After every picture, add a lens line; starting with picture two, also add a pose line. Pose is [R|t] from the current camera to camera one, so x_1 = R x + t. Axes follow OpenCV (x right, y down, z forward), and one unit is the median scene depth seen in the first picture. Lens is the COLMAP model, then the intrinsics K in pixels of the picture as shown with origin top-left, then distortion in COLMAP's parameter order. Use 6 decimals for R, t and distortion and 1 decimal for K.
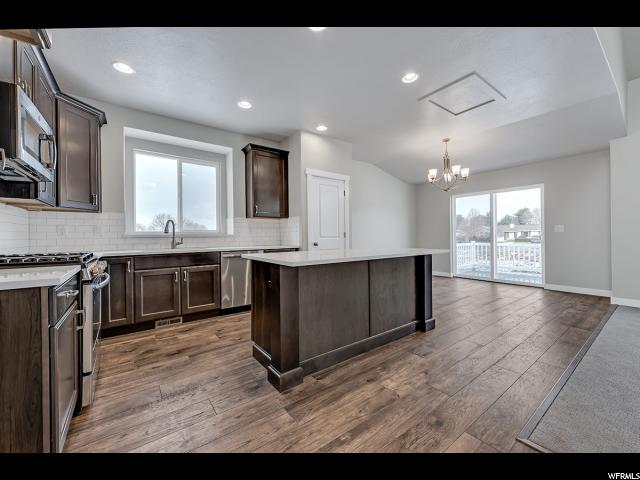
lens RADIAL K [[256.0, 0, 320.1], [0, 256.0, 236.4], [0, 0, 1]] dist [0.002287, -0.000018]
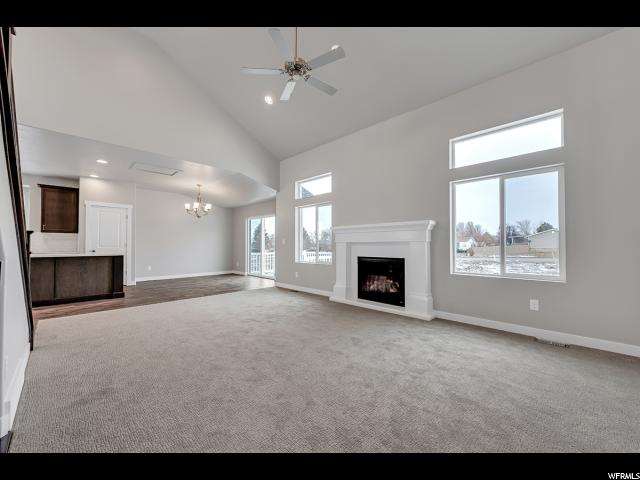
lens RADIAL K [[251.8, 0, 320.0], [0, 251.8, 240.0], [0, 0, 1]] dist [0.003063, 0.000011]
pose [[0.985981, 0.012786, 0.166367, 1.100710], [-0.008919, 0.999673, -0.023966, -0.011108], [-0.166619, 0.022146, 0.985773, -0.724760]]
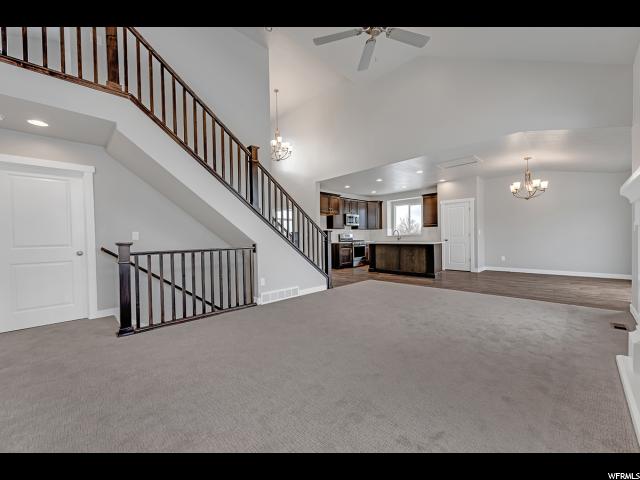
lens RADIAL K [[251.8, 0, 320.0], [0, 251.8, 240.0], [0, 0, 1]] dist [0.003063, 0.000011]
pose [[0.136390, 0.016717, -0.990514, 1.783469], [0.013992, 0.999725, 0.018799, -0.019046], [0.990556, -0.016423, 0.136118, -0.190118]]
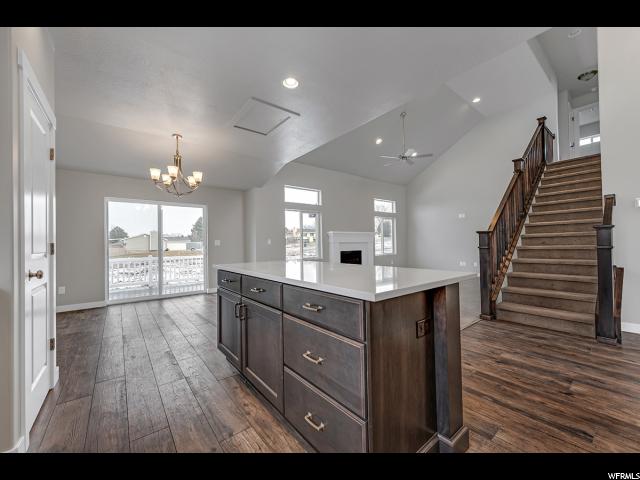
lens RADIAL K [[251.8, 0, 320.0], [0, 251.8, 240.0], [0, 0, 1]] dist [0.003063, 0.000011]
pose [[-0.032460, 0.027497, 0.999095, -0.399229], [0.021535, 0.999409, -0.026806, -0.000916], [-0.999241, 0.020645, -0.033033, 0.635993]]
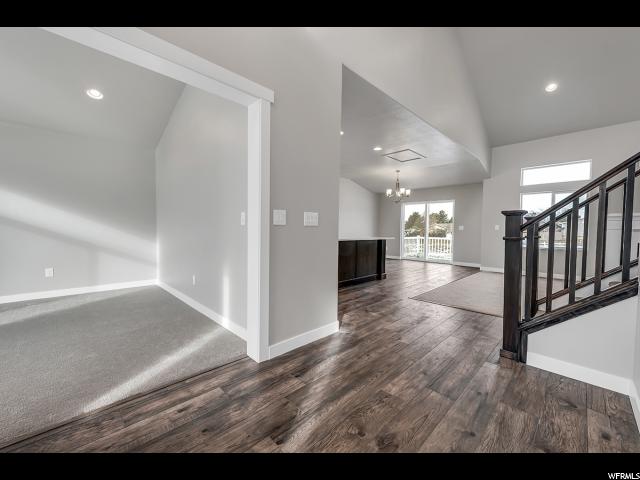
lens RADIAL K [[256.0, 0, 320.1], [0, 256.0, 236.4], [0, 0, 1]] dist [0.002287, -0.000018]
pose [[0.990534, 0.015668, 0.136367, -0.233166], [-0.019154, 0.999521, 0.024294, 0.001975], [-0.135921, -0.026676, 0.990360, -0.620458]]
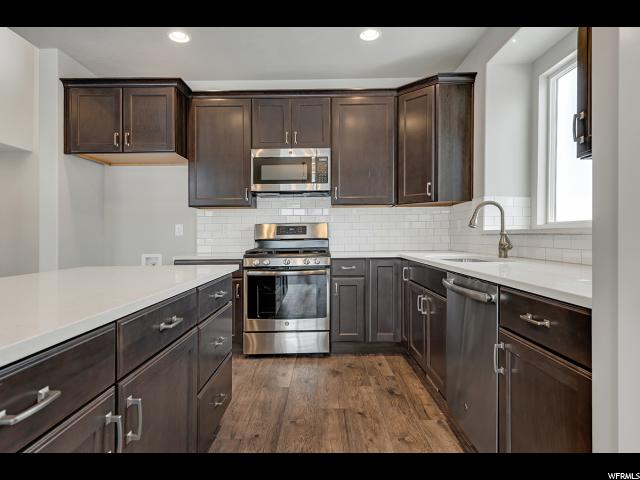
lens RADIAL K [[357.8, 0, 320.0], [0, 357.8, 240.0], [0, 0, 1]] dist [-0.000115, -0.000218]
pose [[-0.599984, 0.023633, -0.799663, 0.174408], [0.012604, 0.999719, 0.020088, -0.005578], [0.799913, 0.001973, -0.600113, 0.994442]]
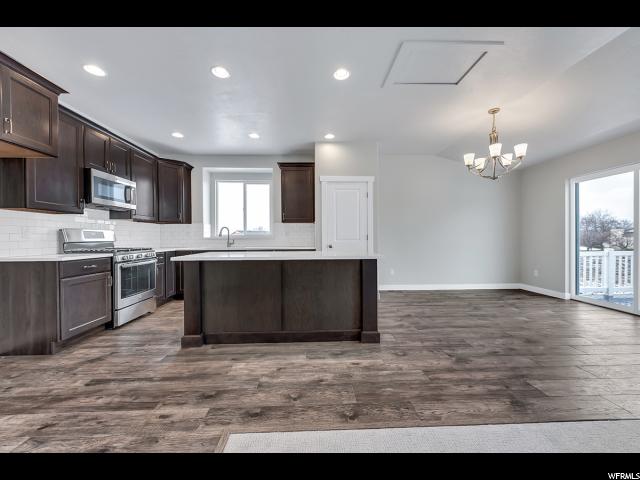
lens RADIAL K [[251.8, 0, 320.0], [0, 251.8, 240.0], [0, 0, 1]] dist [0.003063, 0.000011]
pose [[0.825533, 0.007526, -0.564304, 0.561289], [-0.003447, 0.999960, 0.008294, -0.004848], [0.564343, -0.004902, 0.825526, 0.117718]]
